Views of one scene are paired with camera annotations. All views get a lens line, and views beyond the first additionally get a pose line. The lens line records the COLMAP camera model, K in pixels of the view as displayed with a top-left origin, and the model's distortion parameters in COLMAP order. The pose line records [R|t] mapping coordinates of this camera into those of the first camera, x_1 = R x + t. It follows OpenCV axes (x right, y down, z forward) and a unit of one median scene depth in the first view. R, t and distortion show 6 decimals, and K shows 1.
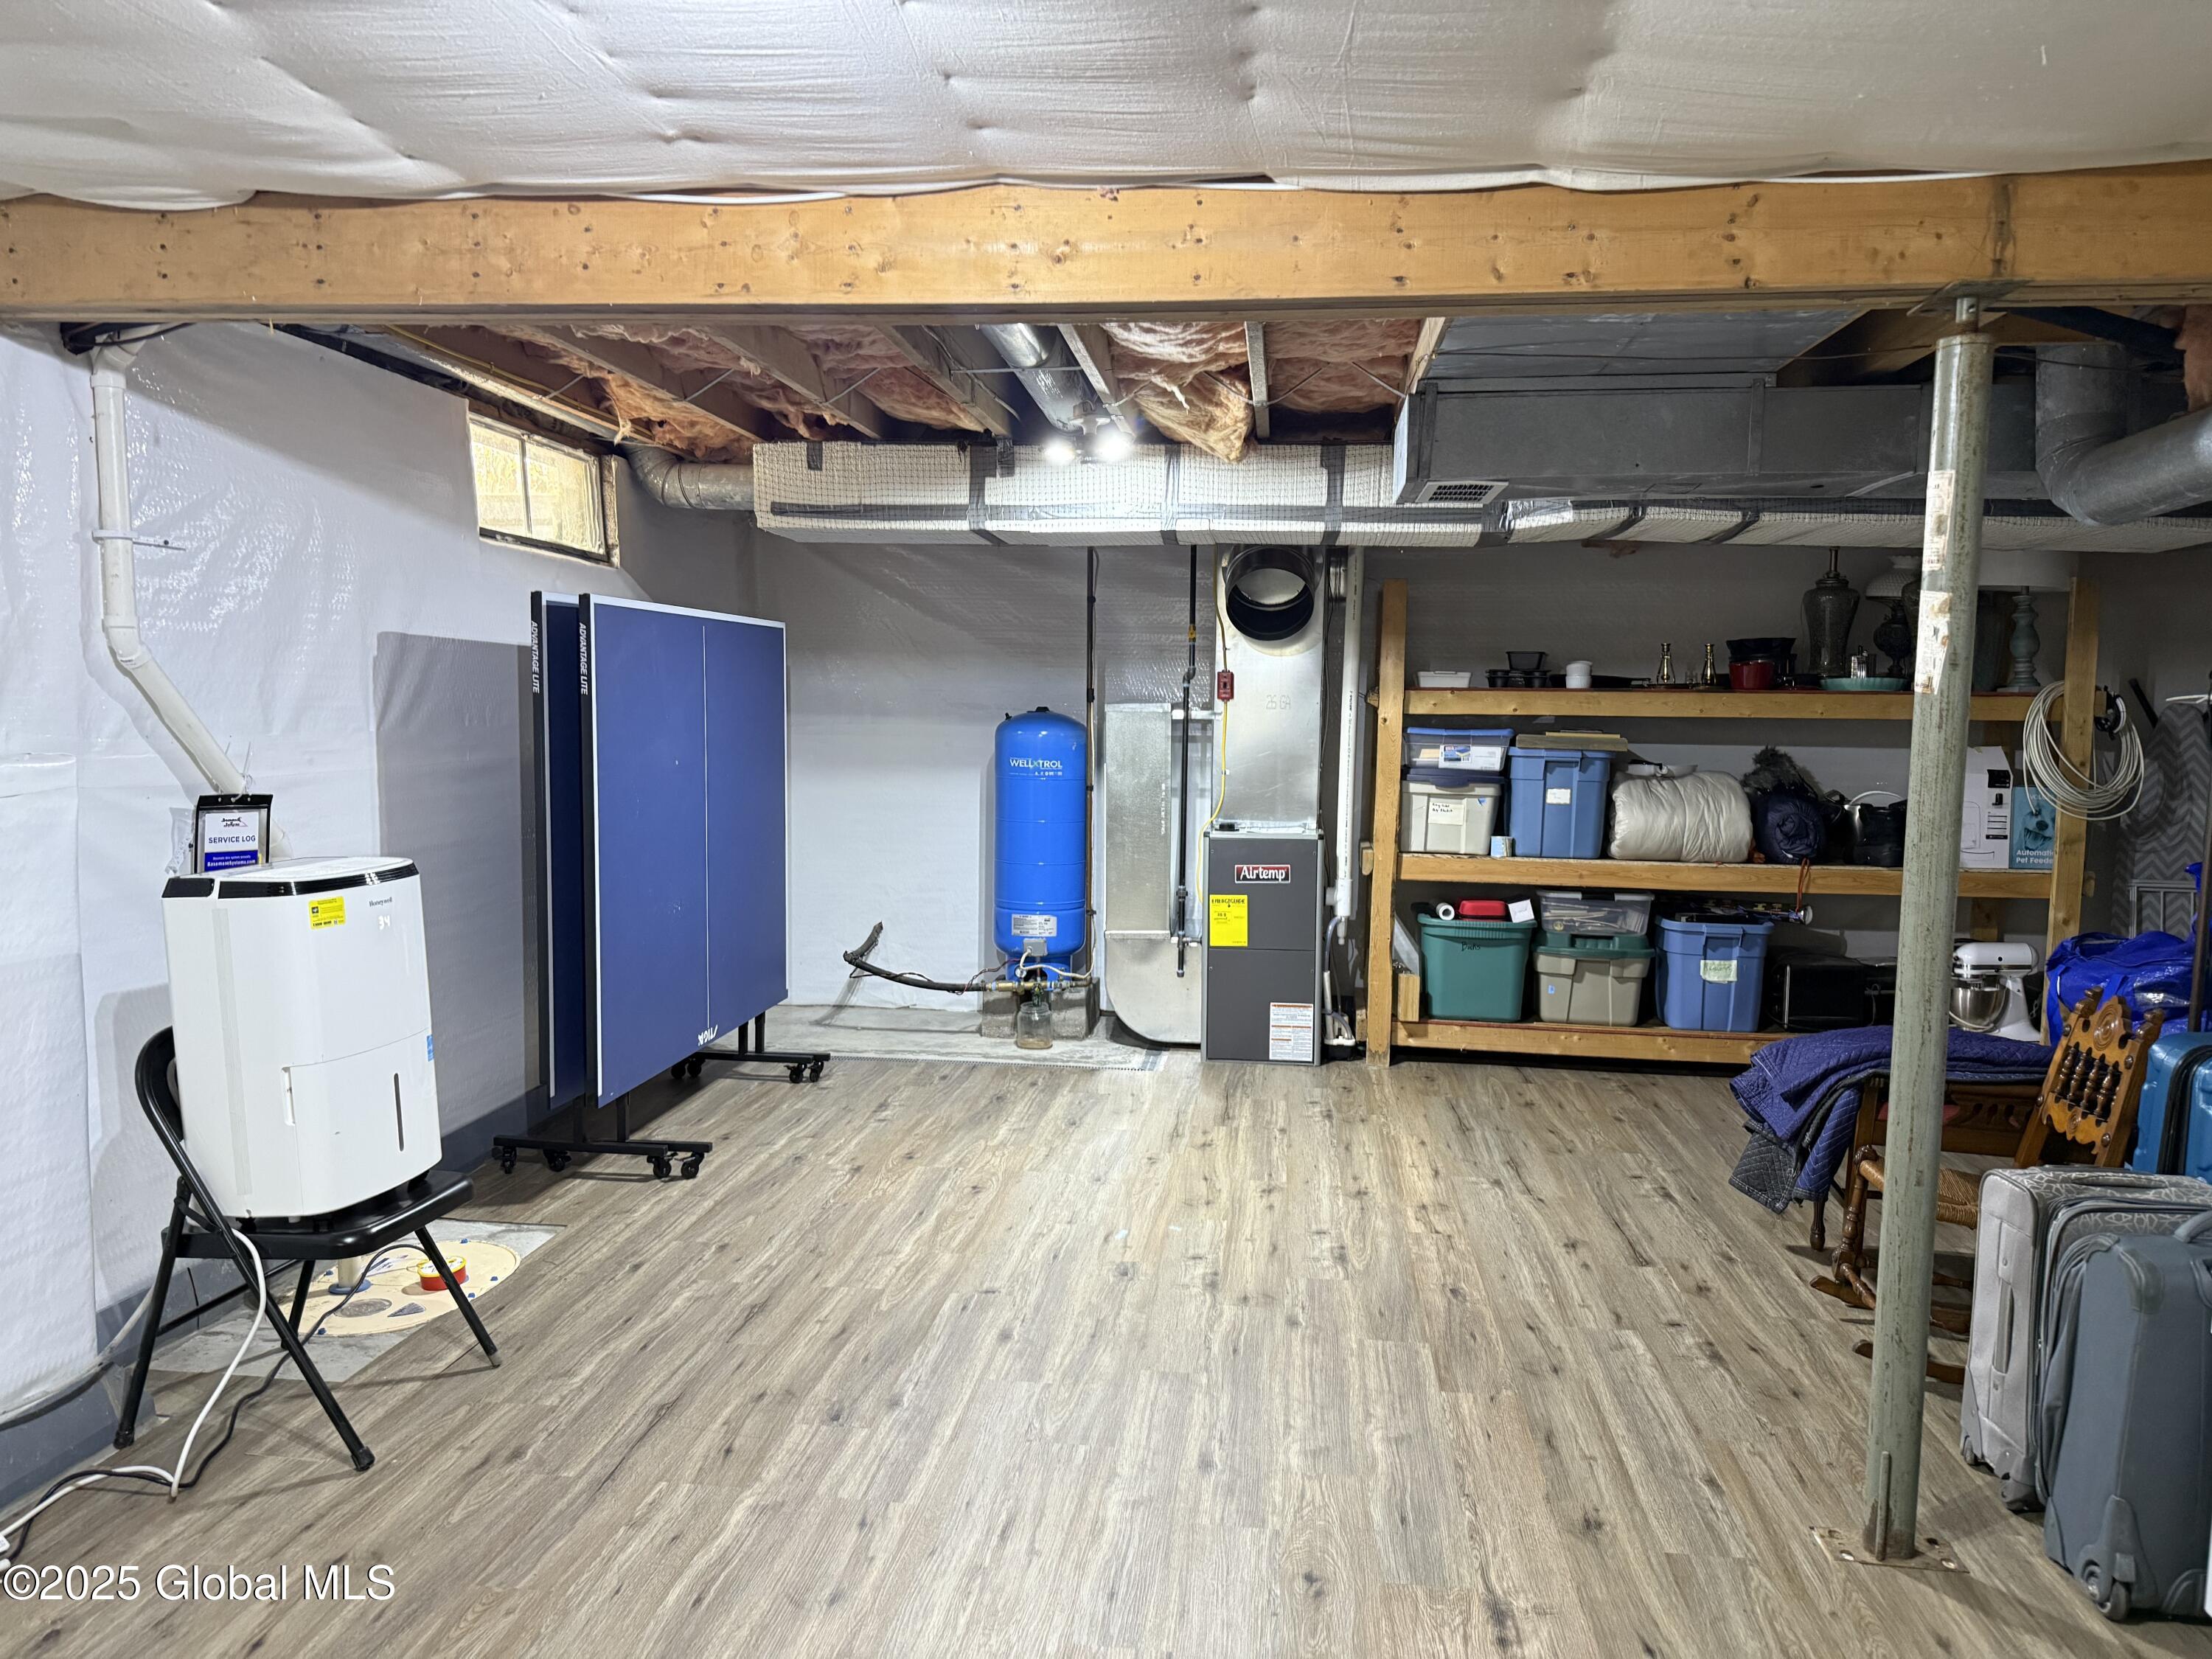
lens RADIAL K [[1561.0, 0, 1123.1], [0, 1561.0, 851.4], [0, 0, 1]] dist [0.009376, -0.013955]
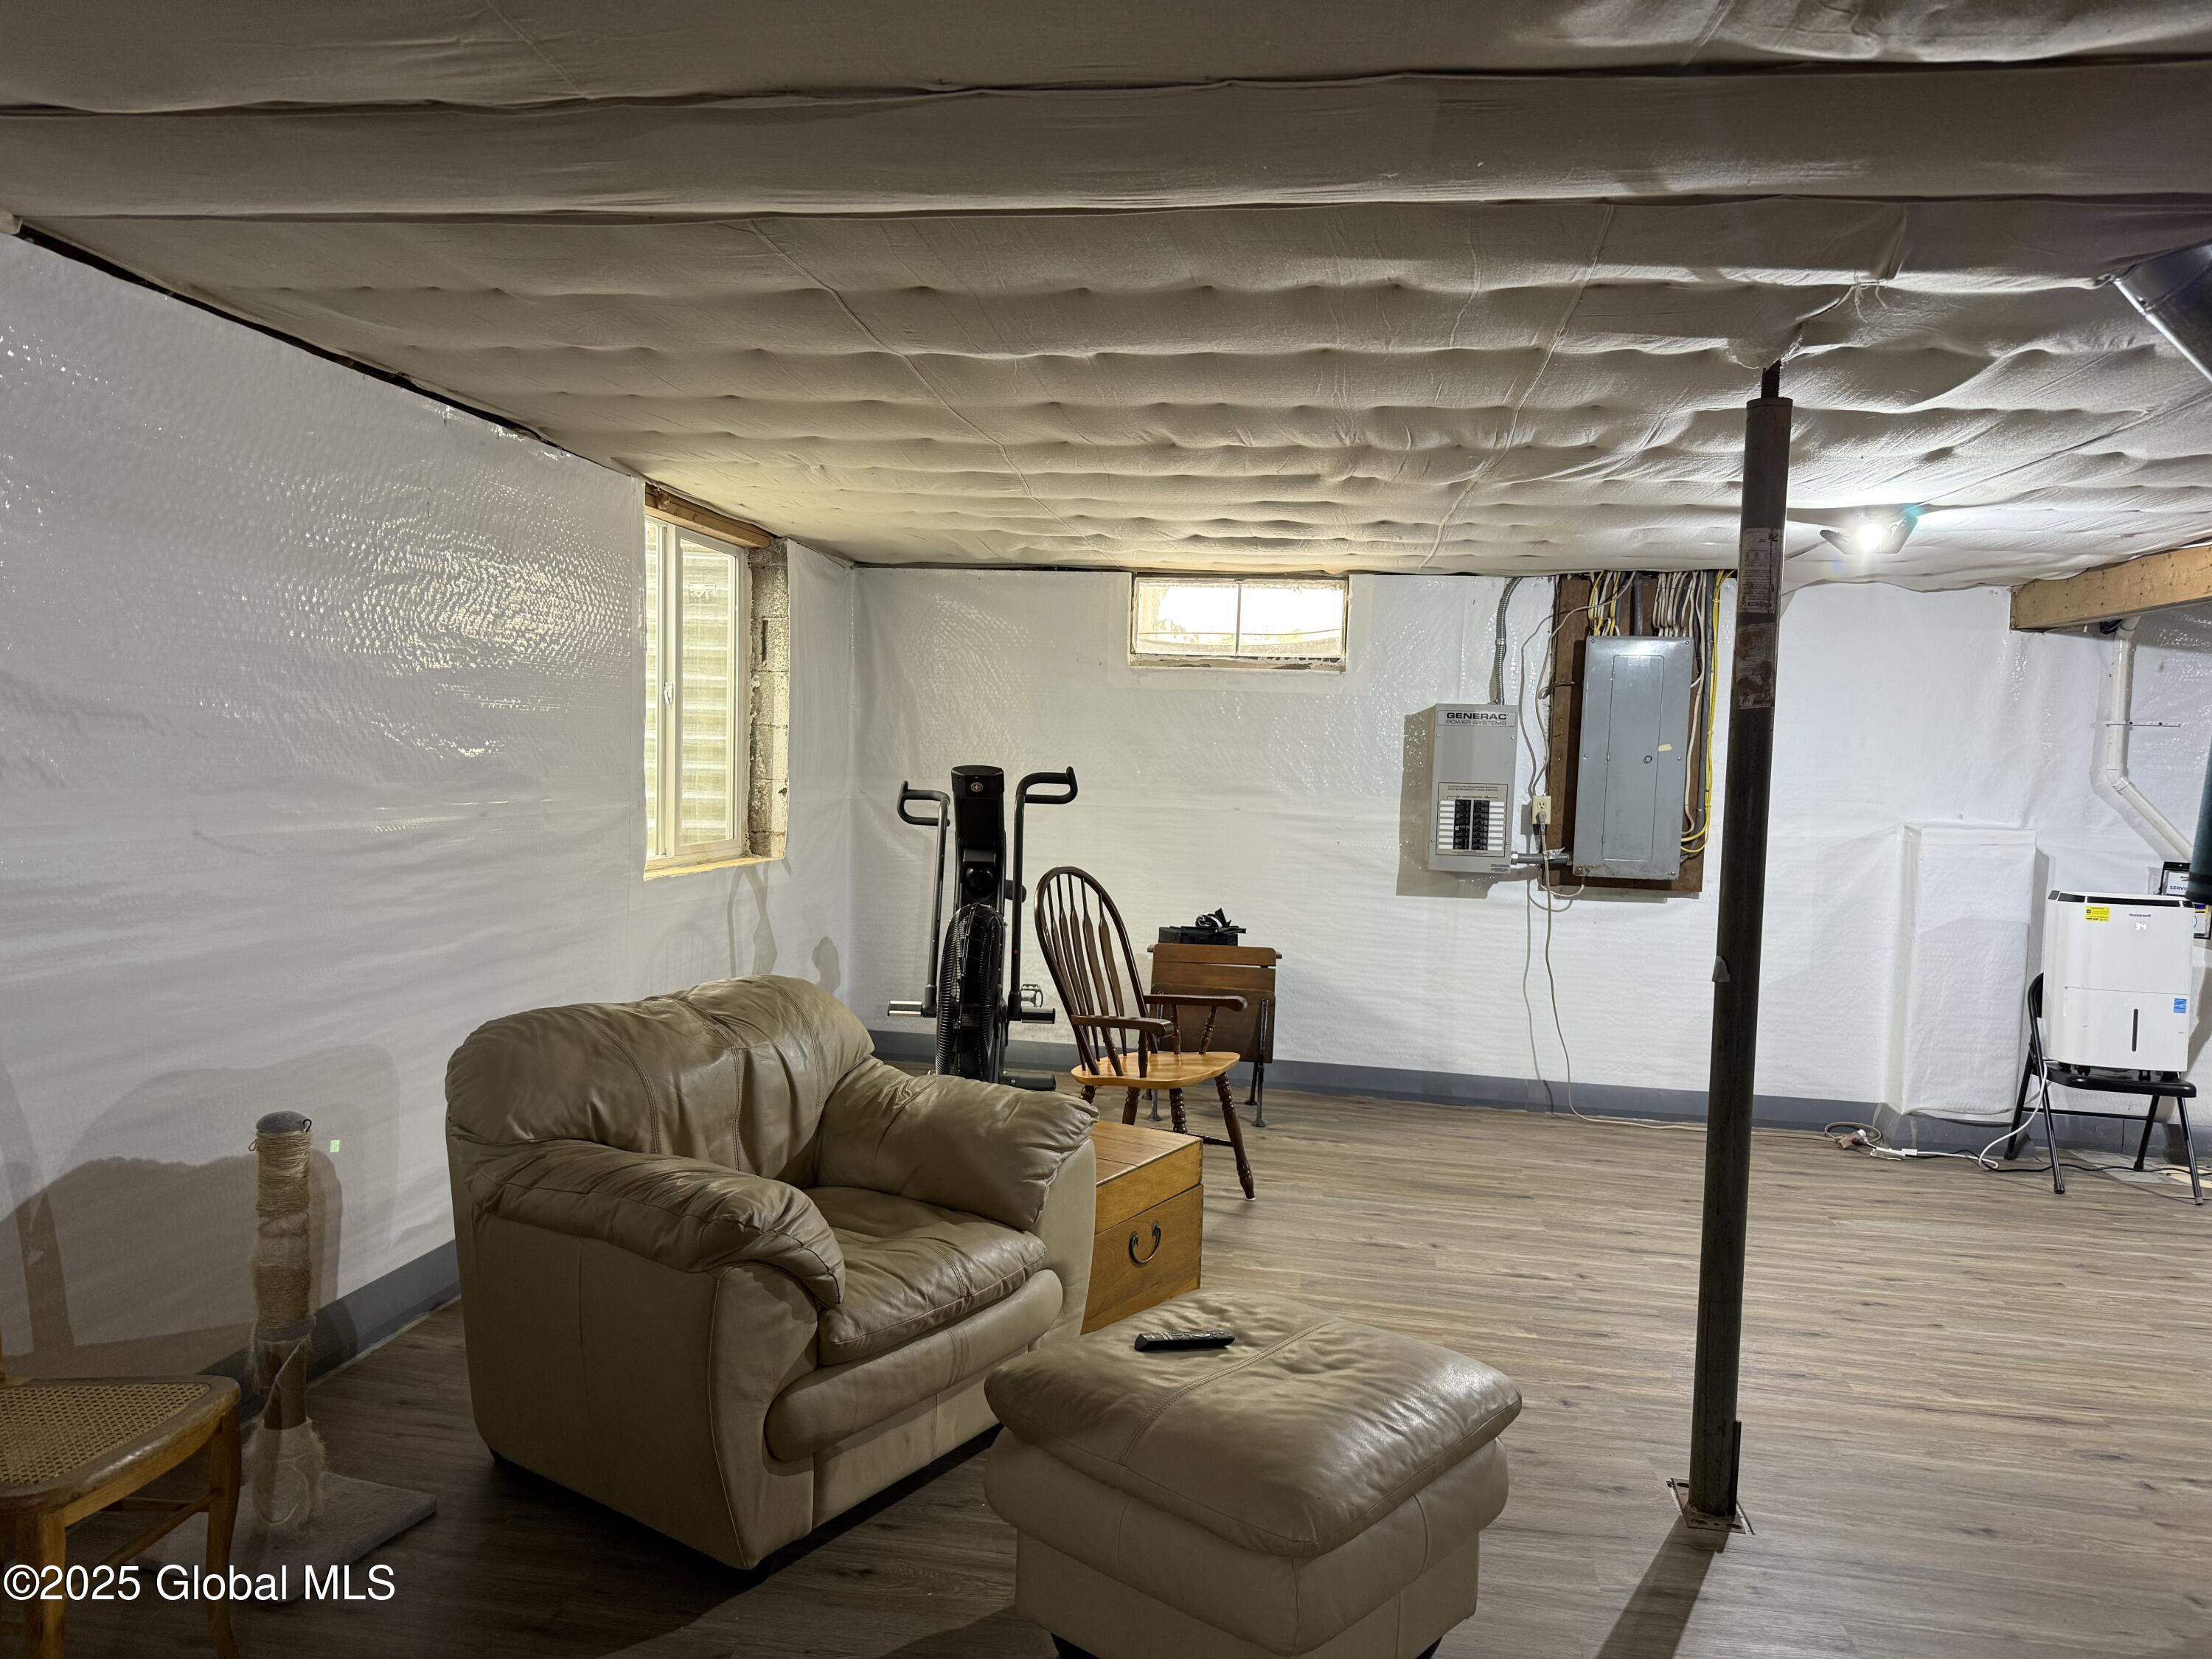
lens RADIAL K [[1561.0, 0, 1105.2], [0, 1561.0, 833.1], [0, 0, 1]] dist [0.009376, -0.013955]
pose [[-0.045340, 0.038463, -0.998231, 1.423569], [-0.132807, 0.990157, 0.044184, 0.016184], [0.990104, 0.134576, -0.039785, -0.161688]]
